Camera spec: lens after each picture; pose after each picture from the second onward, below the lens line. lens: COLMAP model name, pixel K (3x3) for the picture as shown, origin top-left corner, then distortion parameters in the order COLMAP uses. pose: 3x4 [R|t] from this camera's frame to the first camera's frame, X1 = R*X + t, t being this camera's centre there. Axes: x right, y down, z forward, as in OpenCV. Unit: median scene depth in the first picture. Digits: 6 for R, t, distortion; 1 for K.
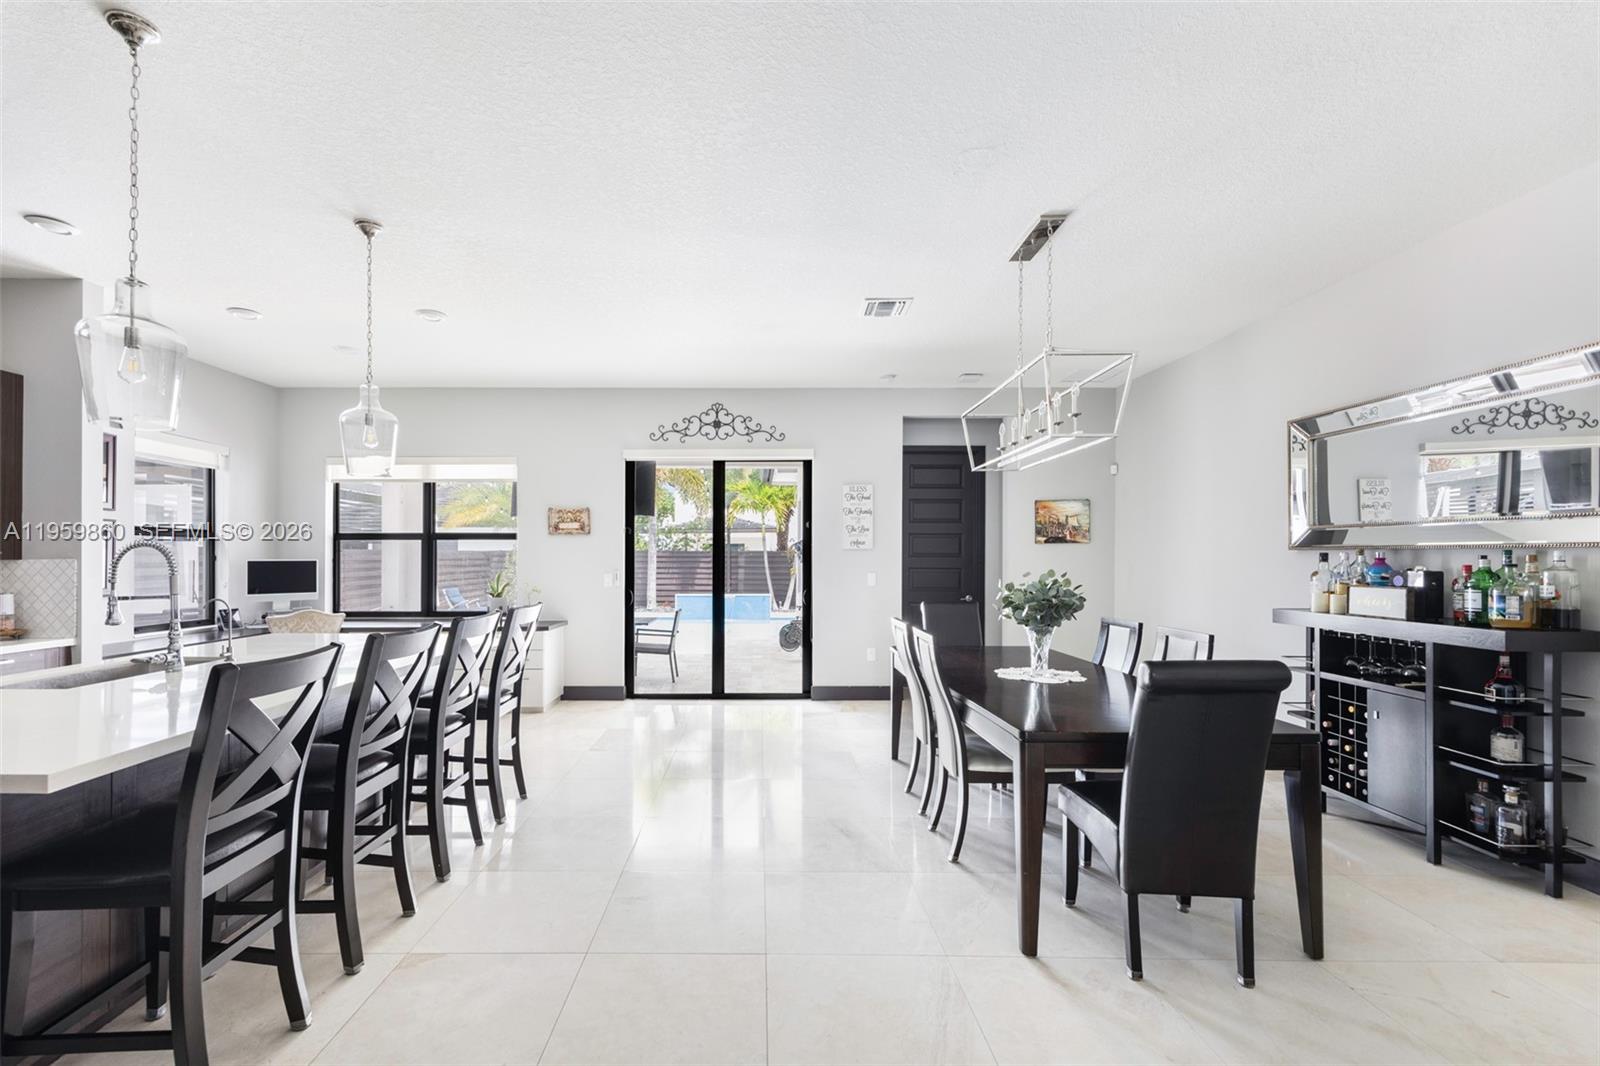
lens RADIAL K [[643.1, 0, 800.0], [0, 643.1, 533.0], [0, 0, 1]] dist [-0.000087, 0.000027]
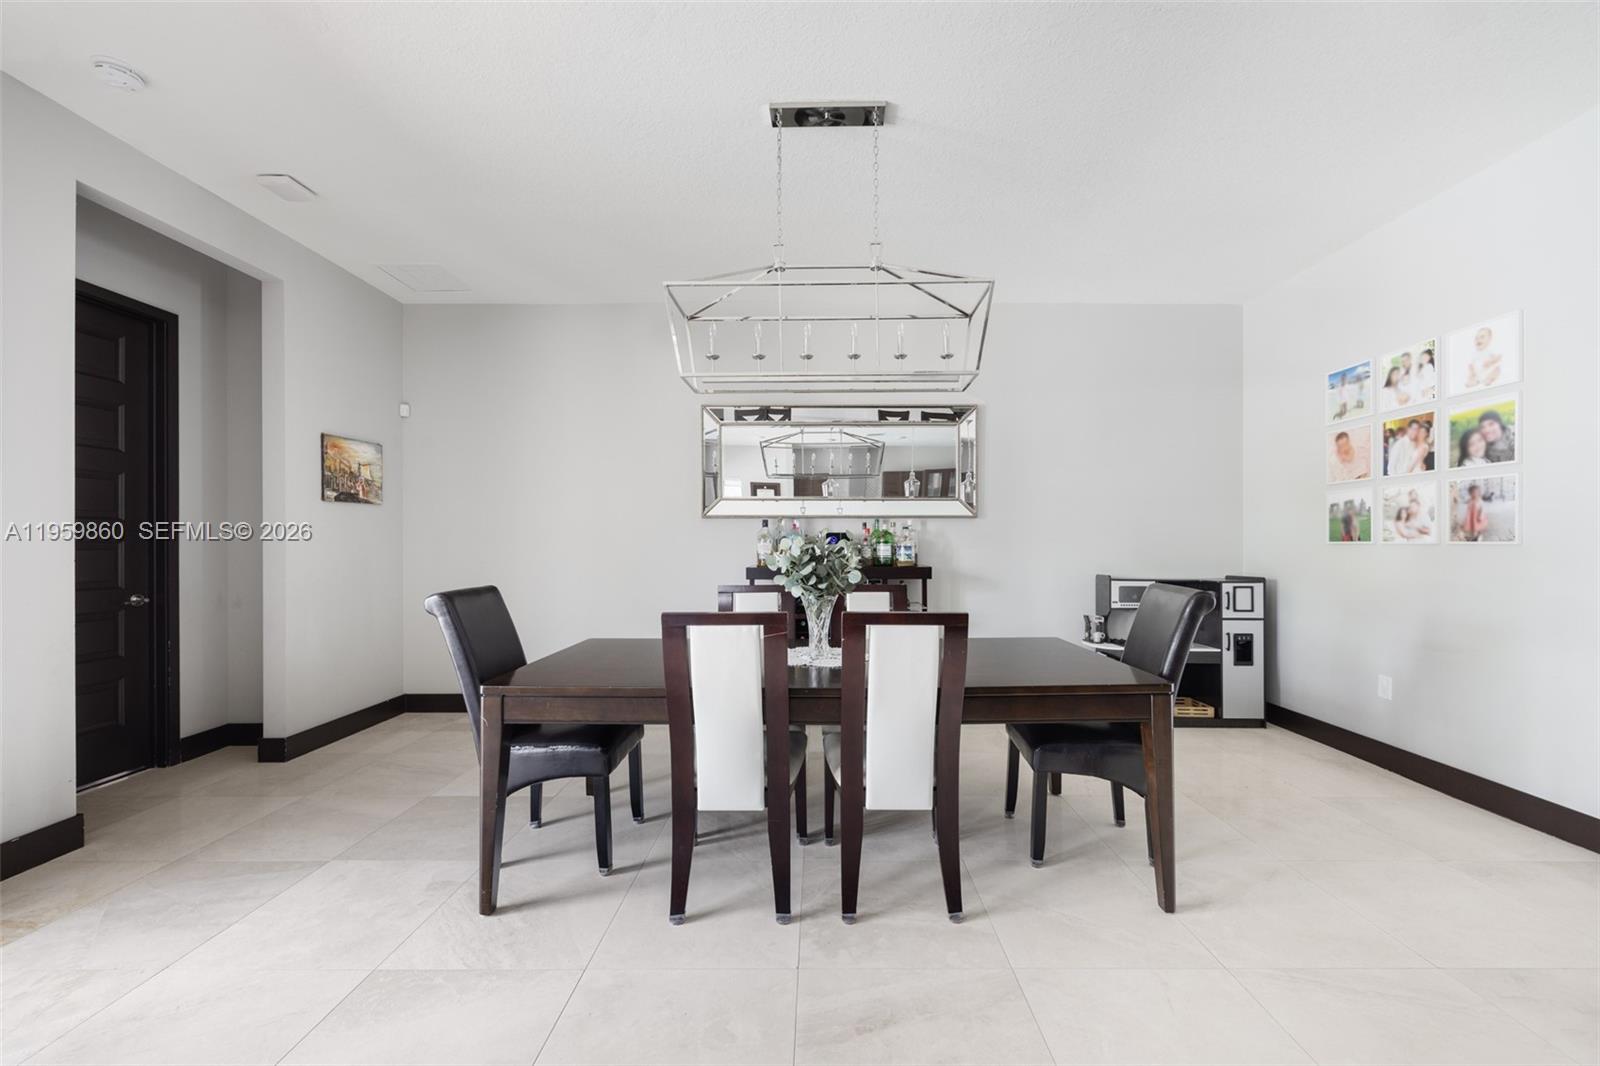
lens RADIAL K [[612.3, 0, 800.0], [0, 612.3, 533.0], [0, 0, 1]] dist [-0.000734, -0.000047]
pose [[0.086885, 0.009057, 0.996177, -0.196448], [-0.035973, 0.999335, -0.005948, 0.034846], [-0.995569, -0.035319, 0.087153, 0.472792]]
